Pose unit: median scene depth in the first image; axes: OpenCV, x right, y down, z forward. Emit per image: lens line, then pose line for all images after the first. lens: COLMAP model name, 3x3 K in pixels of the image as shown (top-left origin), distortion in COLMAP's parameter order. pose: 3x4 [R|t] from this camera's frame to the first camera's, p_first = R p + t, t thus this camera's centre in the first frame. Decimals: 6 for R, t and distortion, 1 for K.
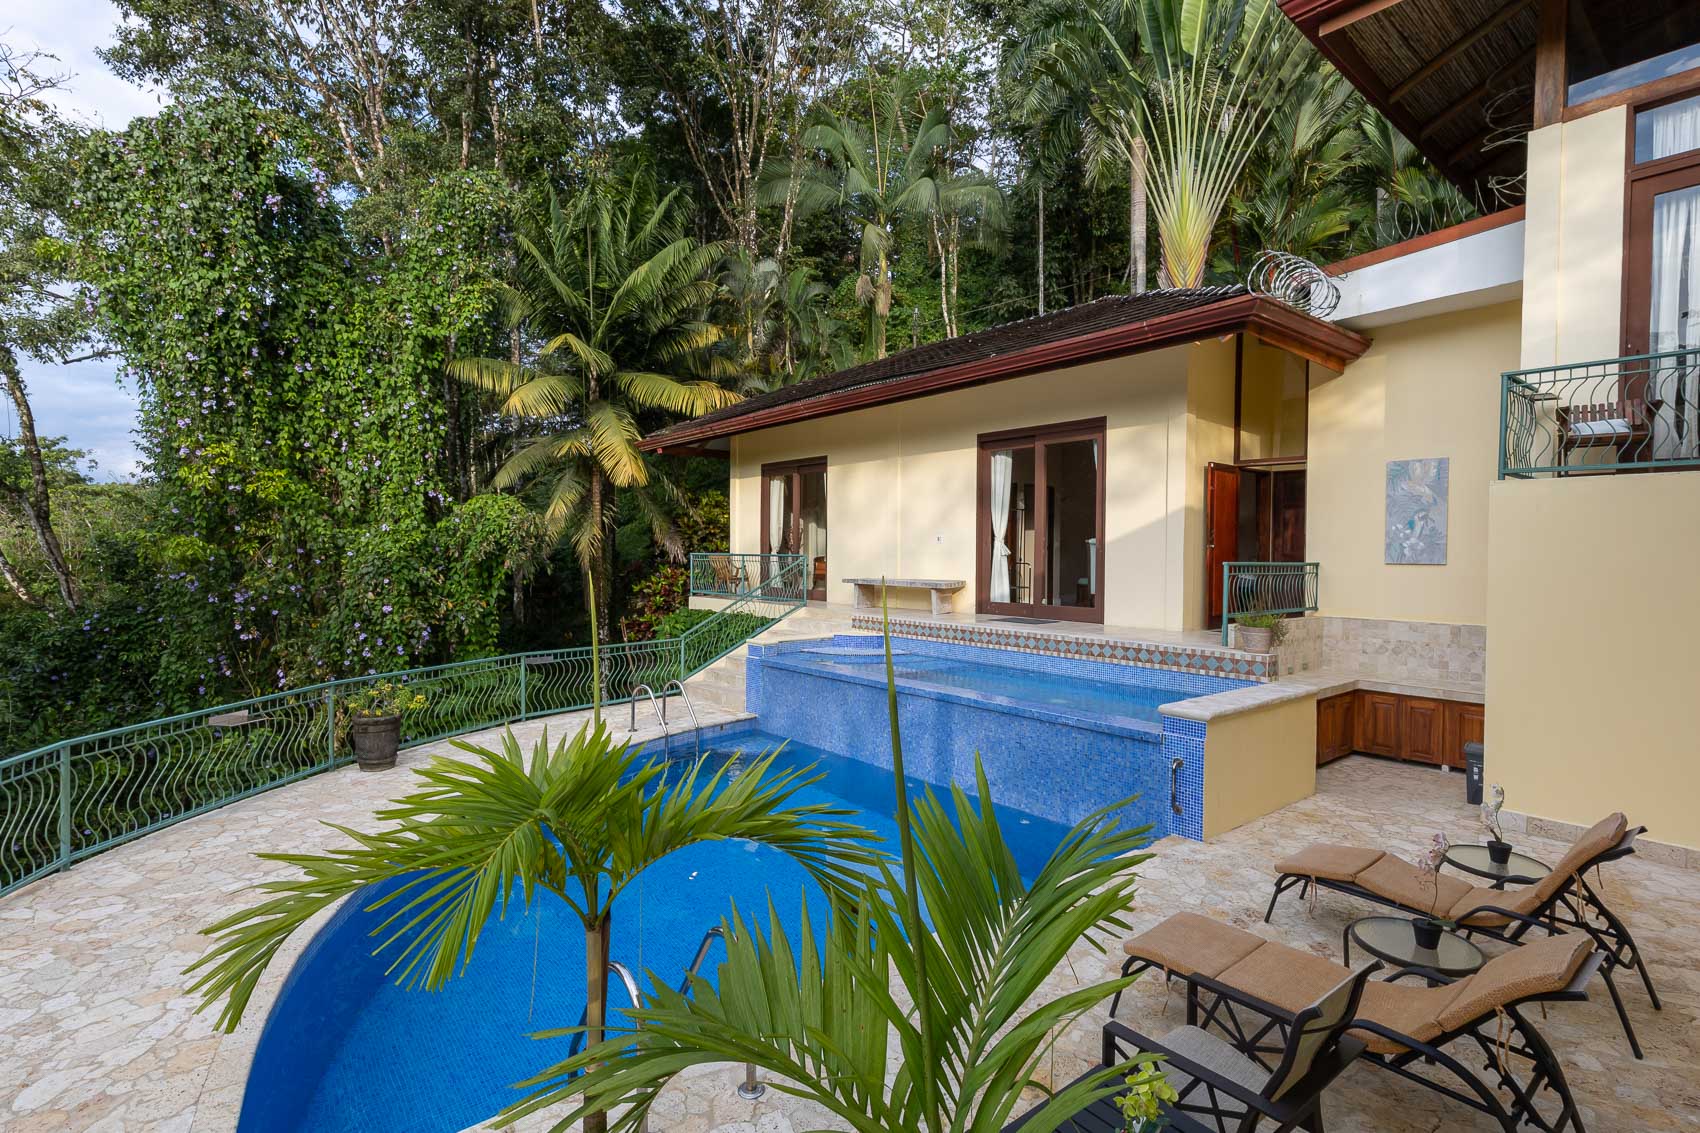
lens RADIAL K [[873.9, 0, 833.5], [0, 873.9, 556.5], [0, 0, 1]] dist [-0.037115, 0.008867]
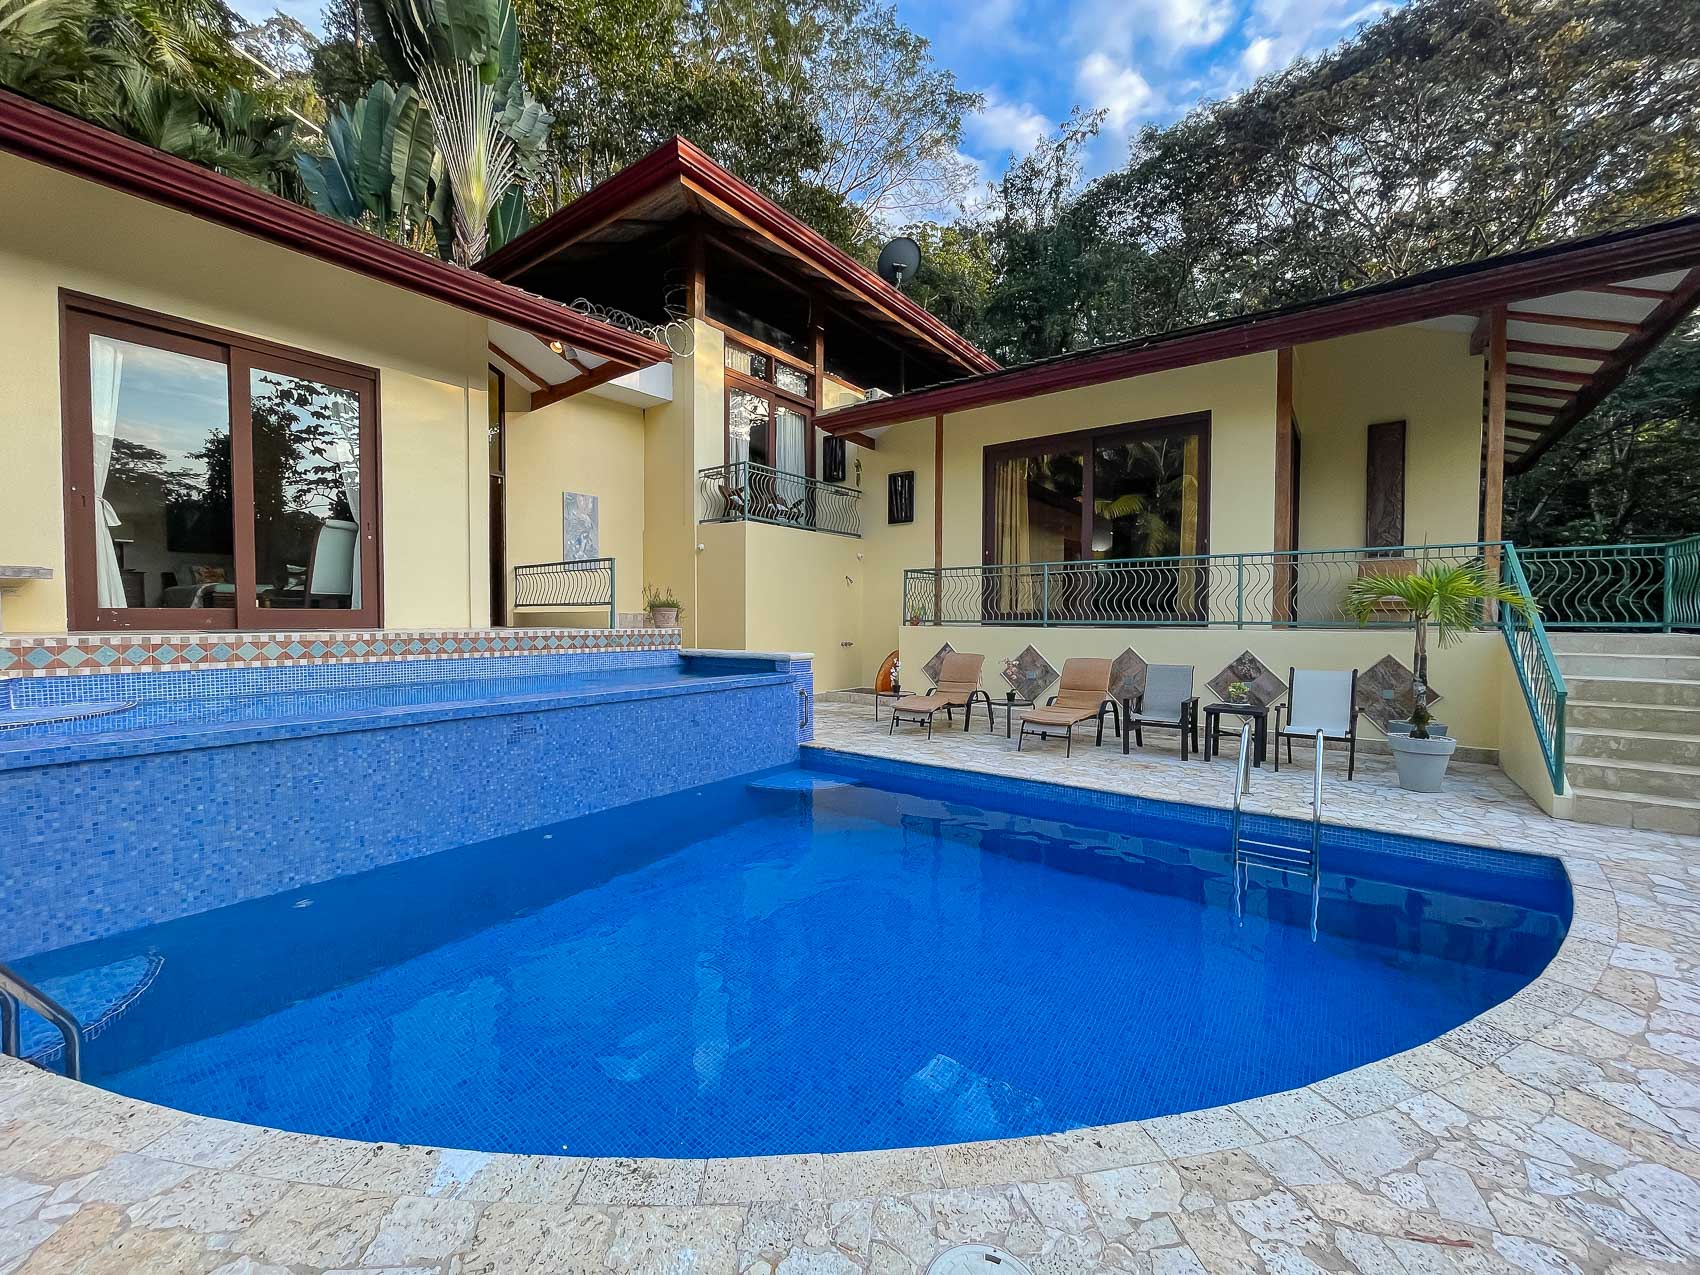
lens RADIAL K [[700.3, 0, 859.3], [0, 700.3, 647.4], [0, 0, 1]] dist [-0.004781, 0.000921]
pose [[-0.244044, -0.047385, 0.968606, -0.487929], [0.004759, 0.998735, 0.050058, 0.072547], [-0.969753, 0.016826, -0.243510, 0.805761]]
